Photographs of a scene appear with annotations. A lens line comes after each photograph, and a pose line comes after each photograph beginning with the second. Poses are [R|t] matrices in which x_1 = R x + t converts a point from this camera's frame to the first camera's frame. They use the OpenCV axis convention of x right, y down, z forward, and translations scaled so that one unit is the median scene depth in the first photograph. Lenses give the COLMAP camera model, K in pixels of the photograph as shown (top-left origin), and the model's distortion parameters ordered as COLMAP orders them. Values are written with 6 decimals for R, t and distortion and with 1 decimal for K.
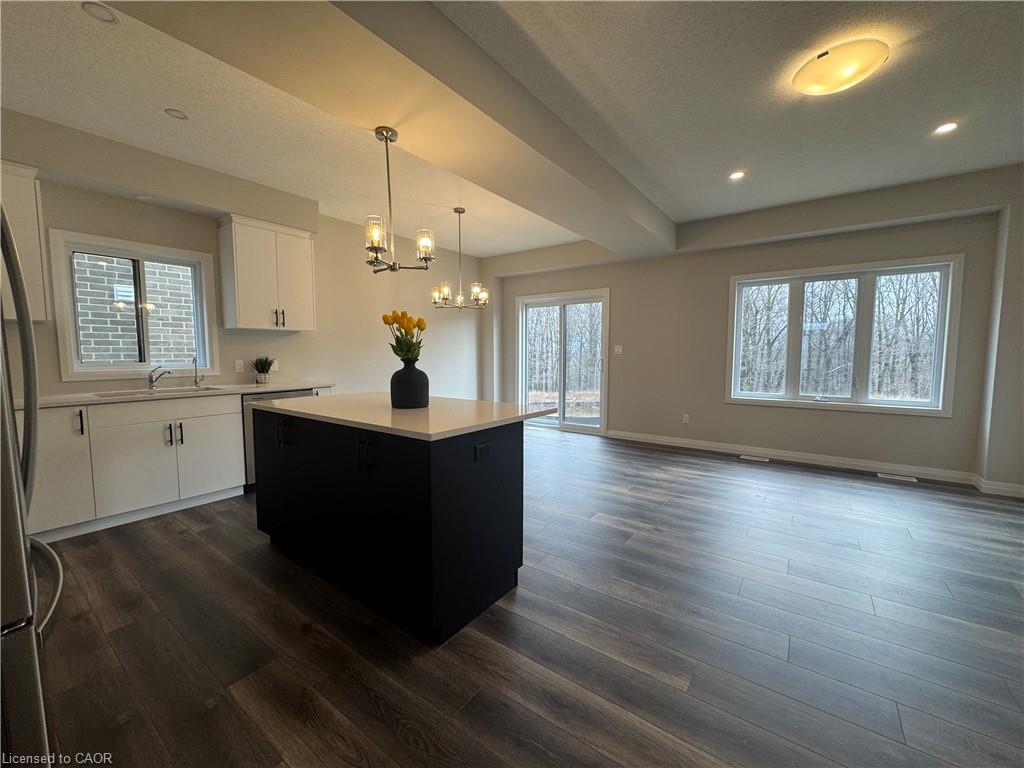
lens RADIAL K [[410.6, 0, 511.1], [0, 410.6, 387.9], [0, 0, 1]] dist [-0.005440, 0.000583]
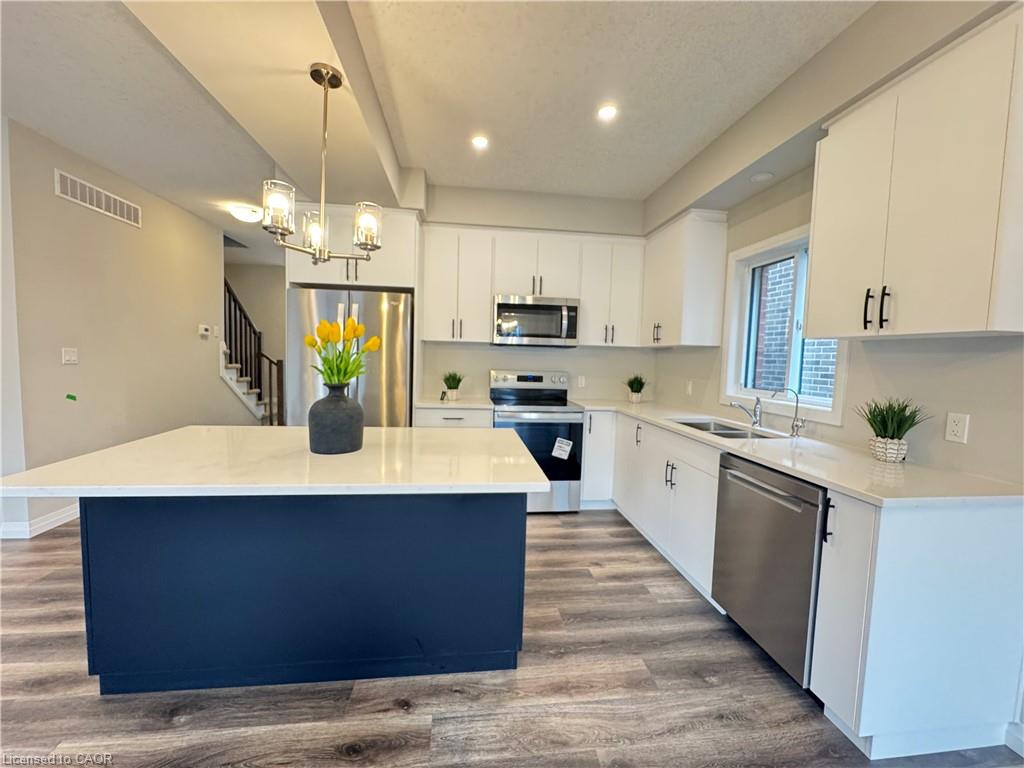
lens RADIAL K [[410.6, 0, 509.2], [0, 410.6, 384.9], [0, 0, 1]] dist [-0.005440, 0.000583]
pose [[-0.723831, 0.026341, -0.689474, -0.020190], [-0.088263, 0.987527, 0.130388, -0.167802], [0.684308, 0.155234, -0.712478, 1.546219]]
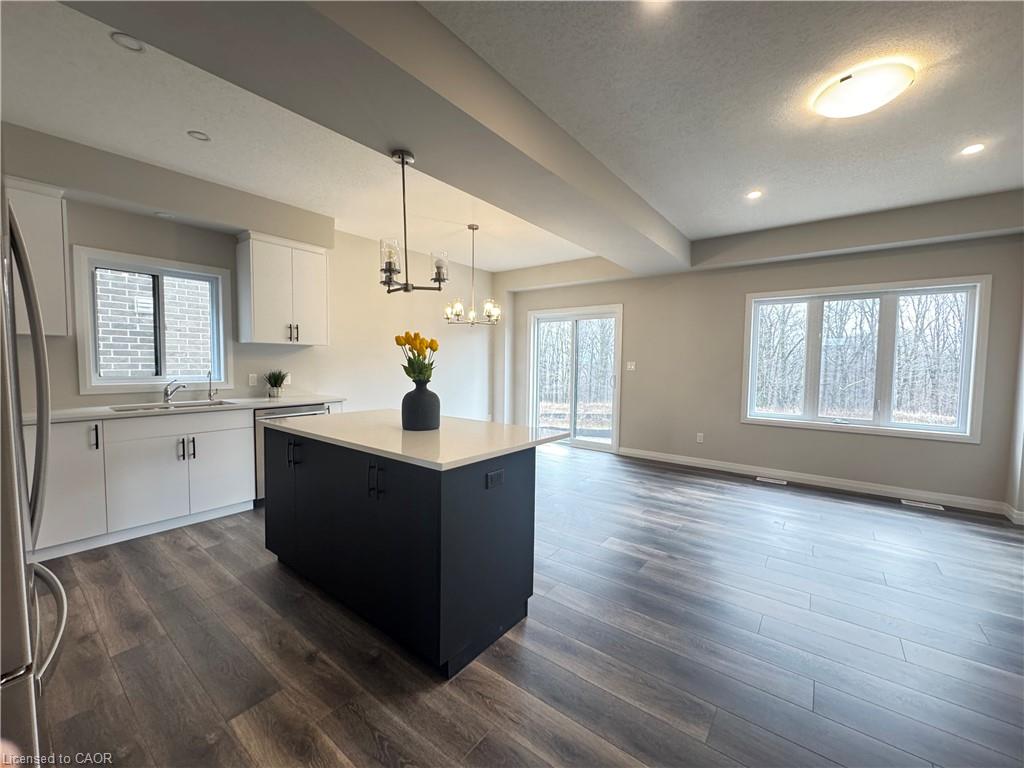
lens RADIAL K [[410.6, 0, 510.9], [0, 410.6, 387.2], [0, 0, 1]] dist [-0.005440, 0.000583]
pose [[0.999598, 0.014260, -0.024487, -0.005645], [-0.014849, 0.999600, -0.024053, -0.028828], [0.024134, 0.024407, 0.999411, 0.012793]]
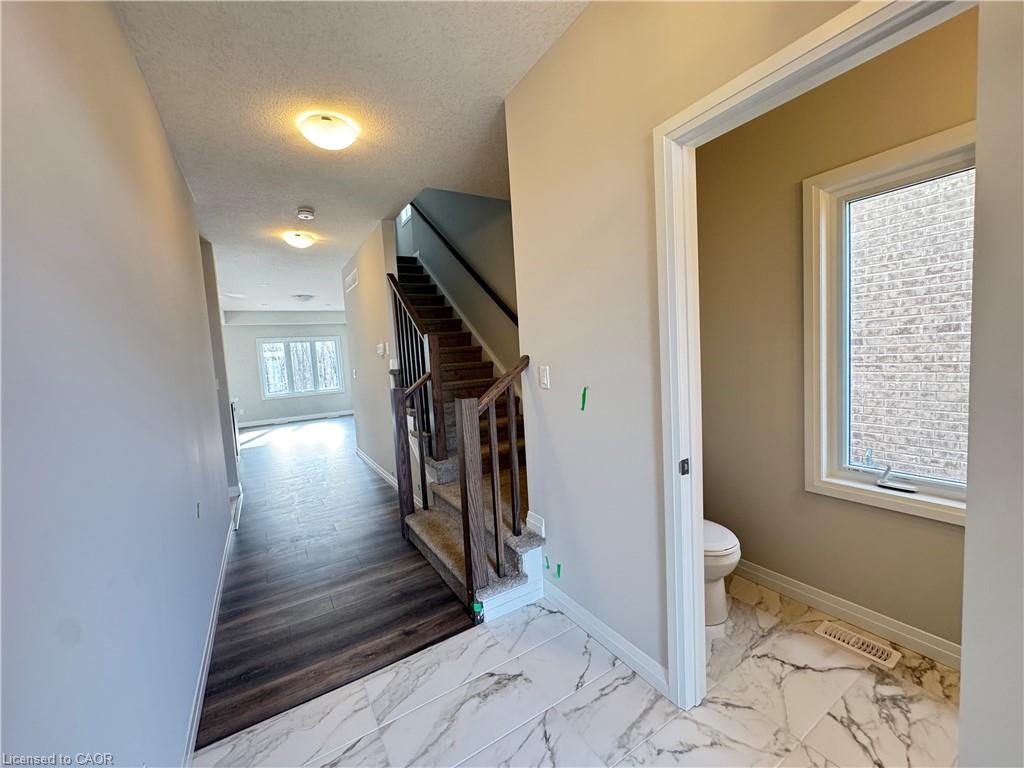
lens RADIAL K [[410.6, 0, 508.2], [0, 410.6, 385.8], [0, 0, 1]] dist [-0.005440, 0.000583]
pose [[0.384814, -0.085919, 0.918987, -1.759844], [0.130420, 0.990730, 0.038014, 0.113289], [-0.913733, 0.105226, 0.392452, -1.863297]]
